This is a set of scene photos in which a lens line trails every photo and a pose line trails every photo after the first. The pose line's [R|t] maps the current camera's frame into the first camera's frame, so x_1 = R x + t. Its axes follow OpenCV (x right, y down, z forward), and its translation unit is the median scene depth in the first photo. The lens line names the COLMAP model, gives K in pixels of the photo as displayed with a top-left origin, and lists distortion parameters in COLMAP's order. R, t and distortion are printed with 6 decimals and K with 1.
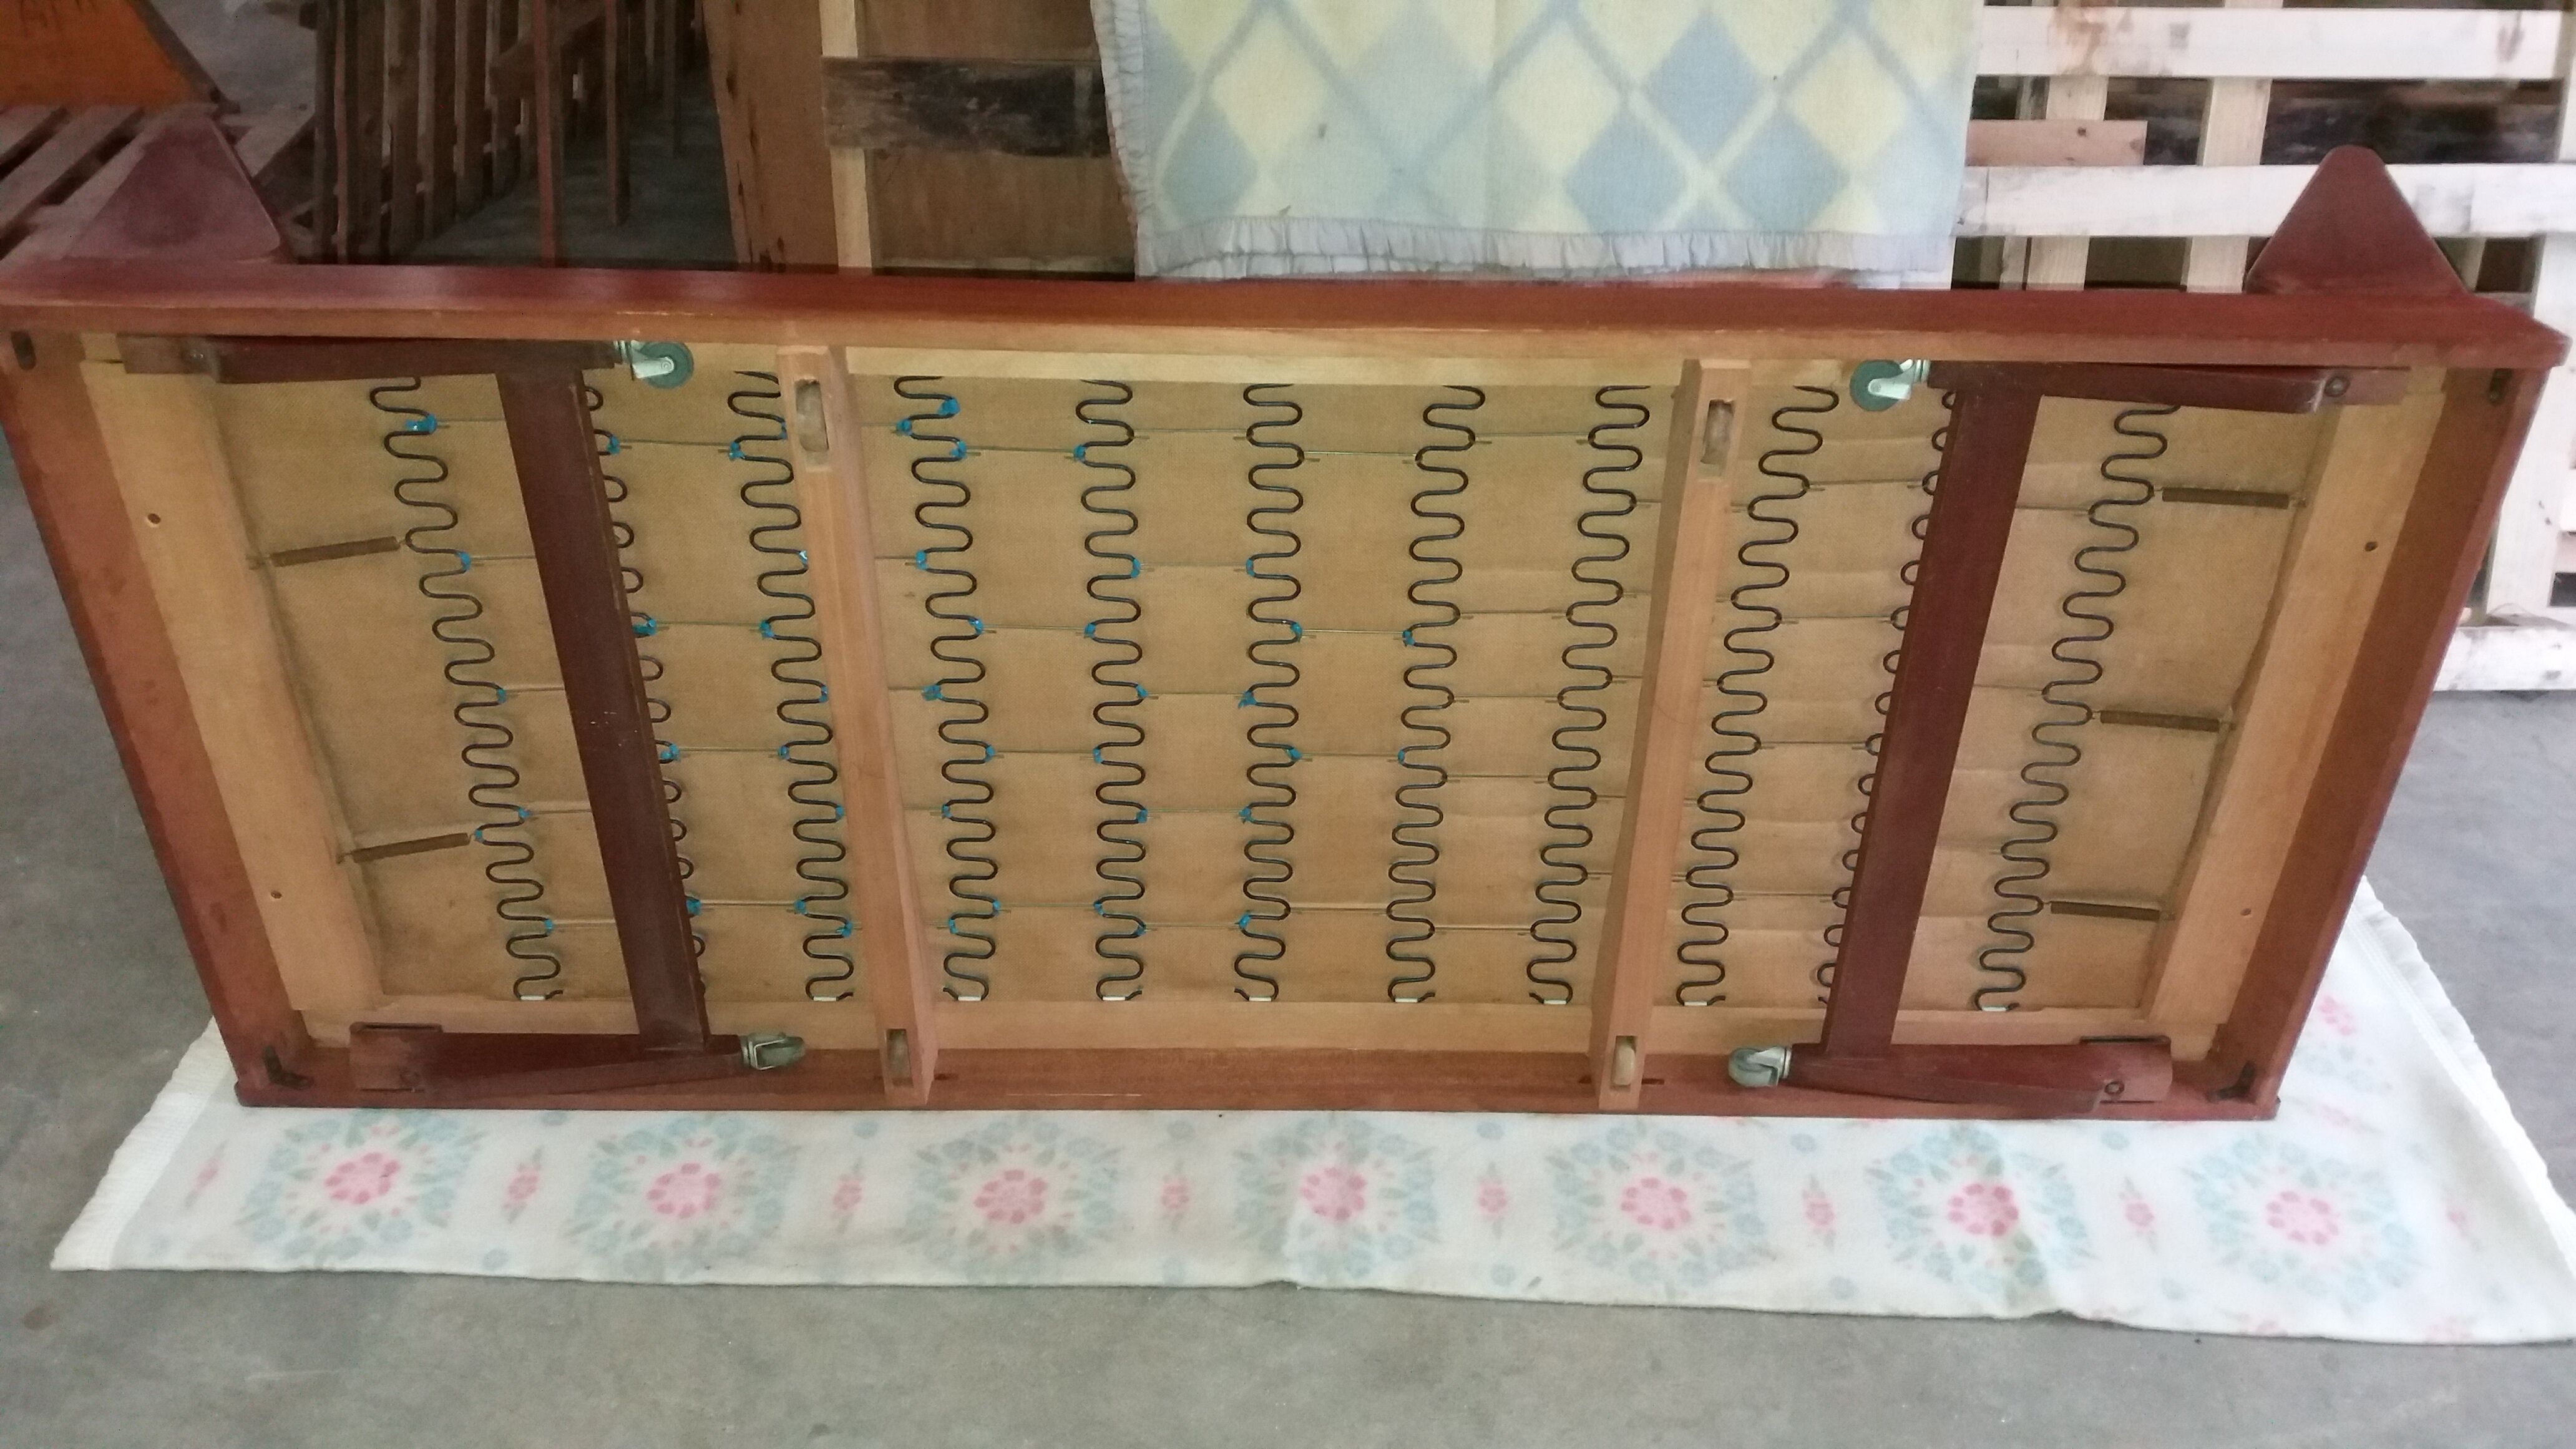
lens RADIAL K [[2085.2, 0, 1277.7], [0, 2085.2, 709.4], [0, 0, 1]] dist [0.057174, -0.105629]
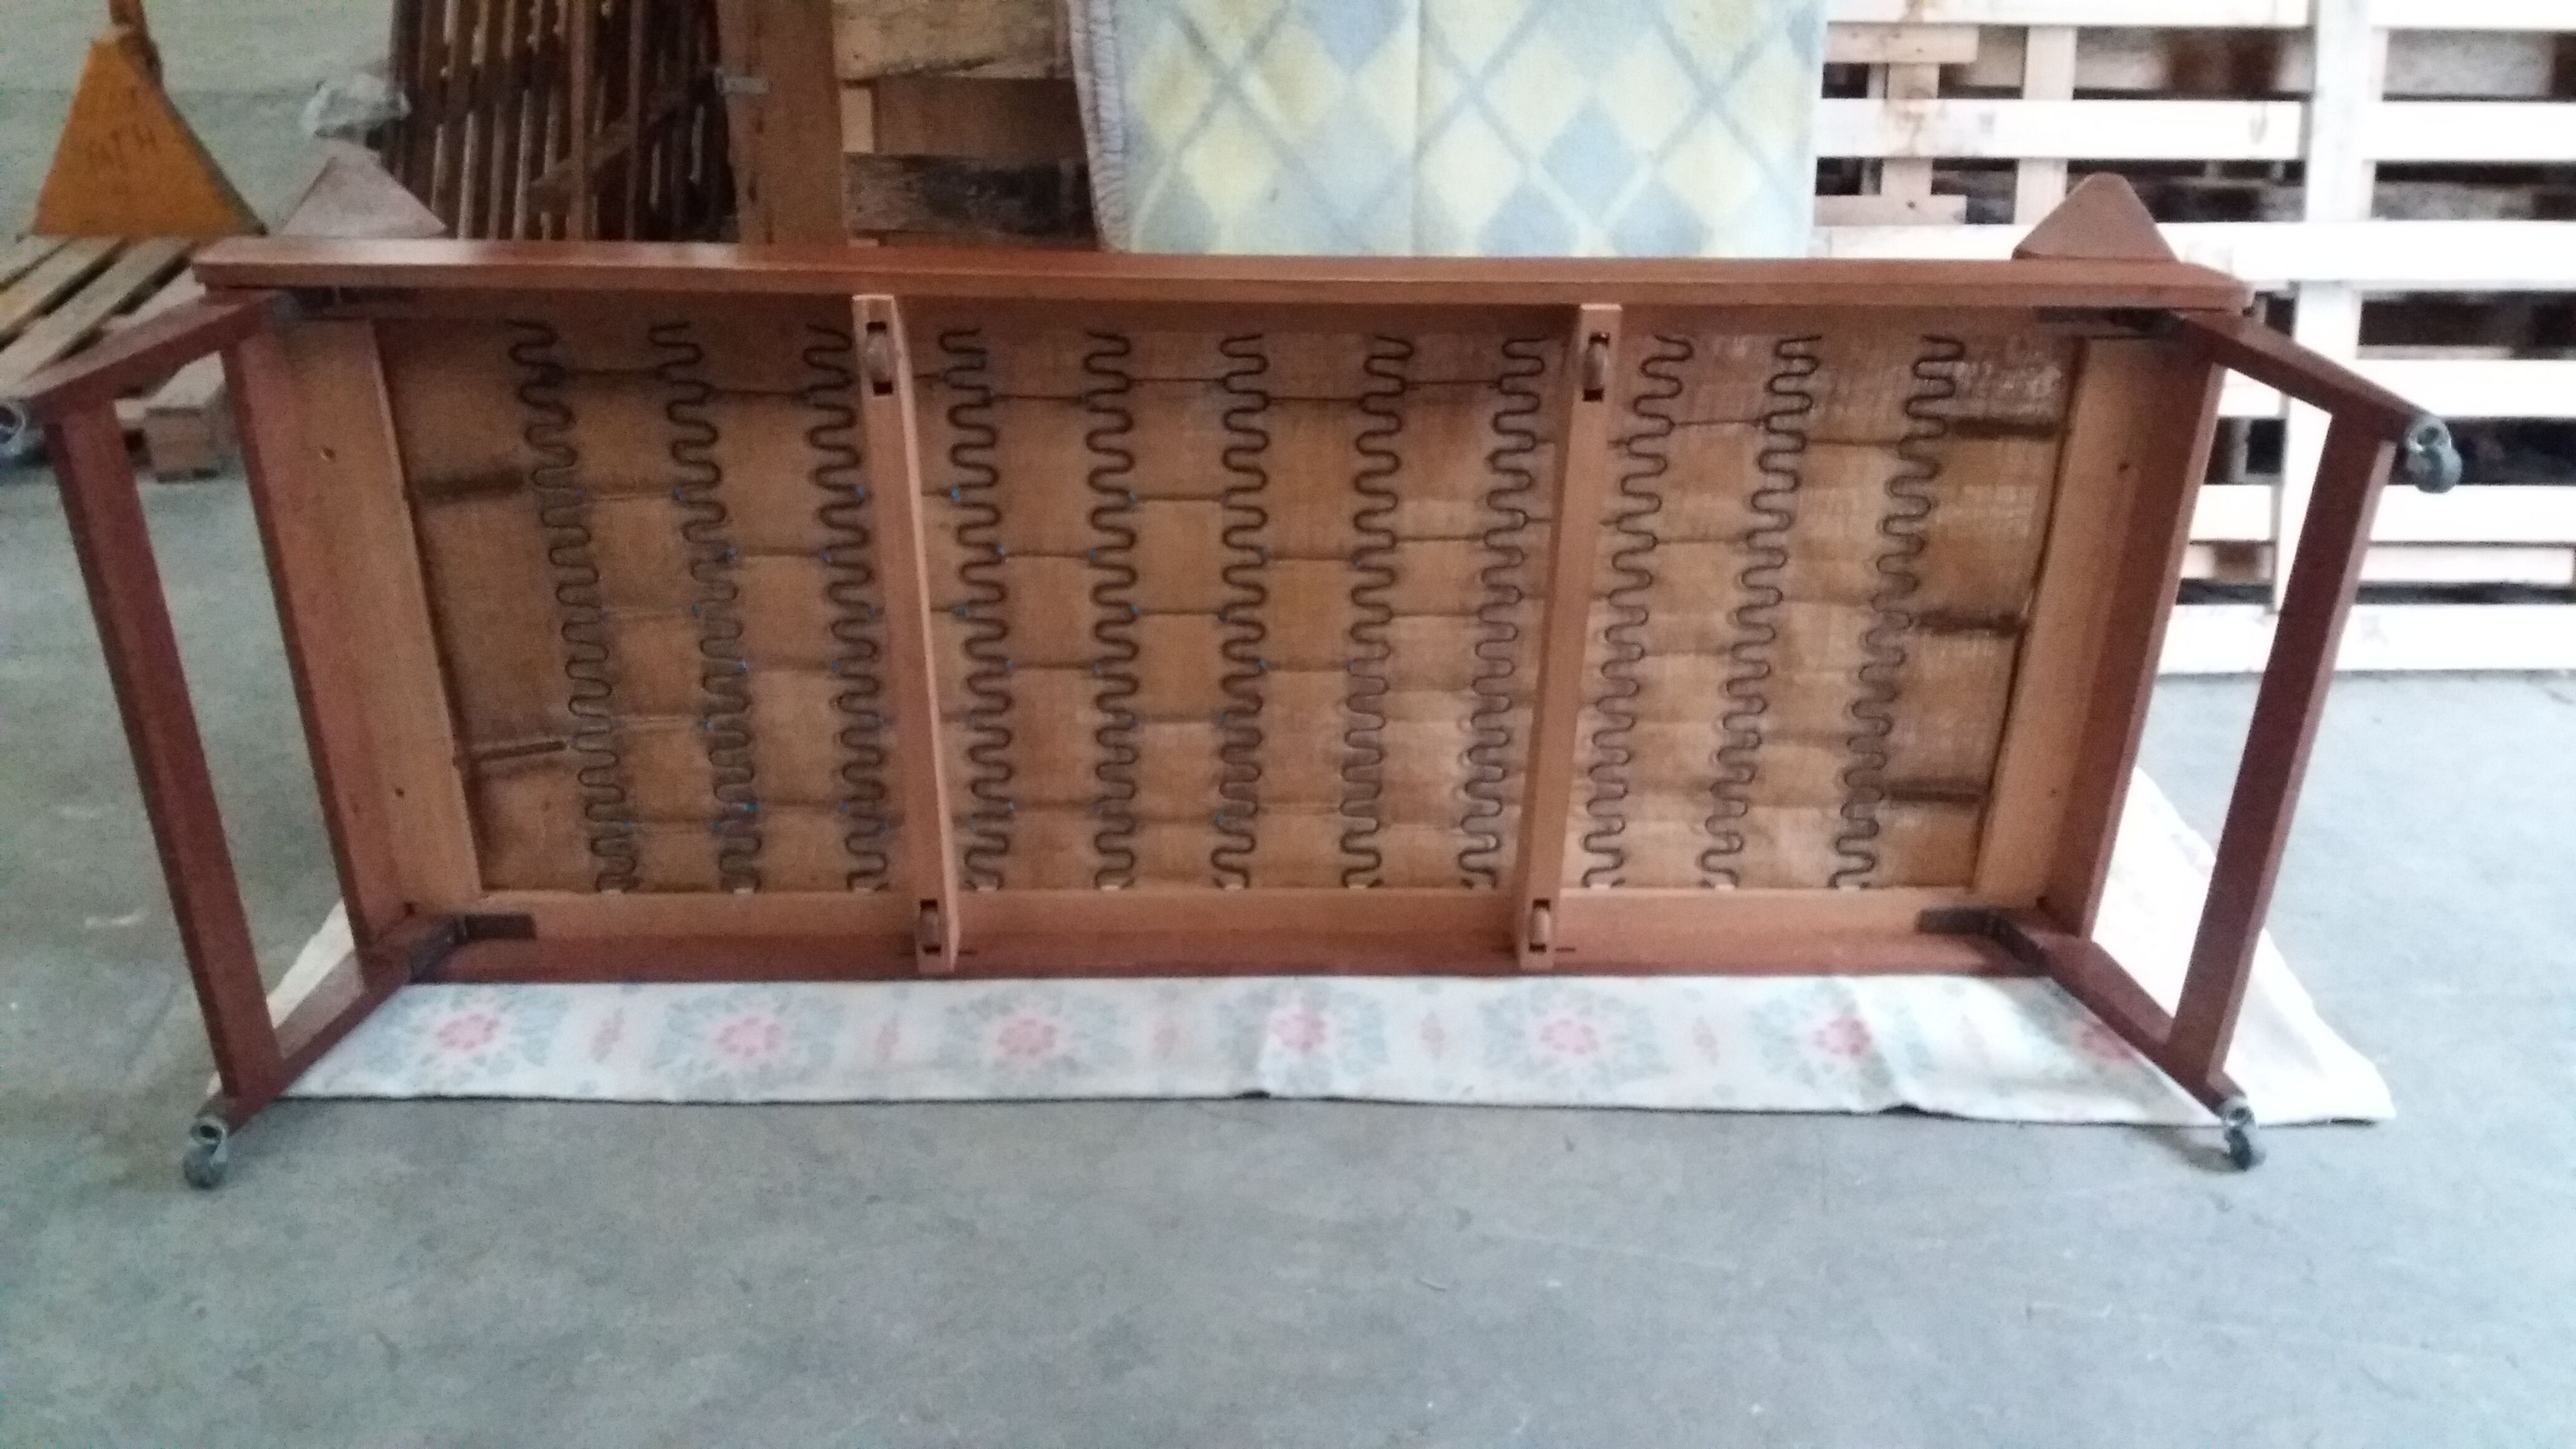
lens RADIAL K [[2085.2, 0, 1284.9], [0, 2085.2, 729.0], [0, 0, 1]] dist [0.057174, -0.105629]
pose [[0.999419, -0.009777, 0.032662, -0.018126], [0.012814, 0.995478, -0.094120, 0.169953], [-0.031594, 0.094483, 0.995025, -0.191357]]
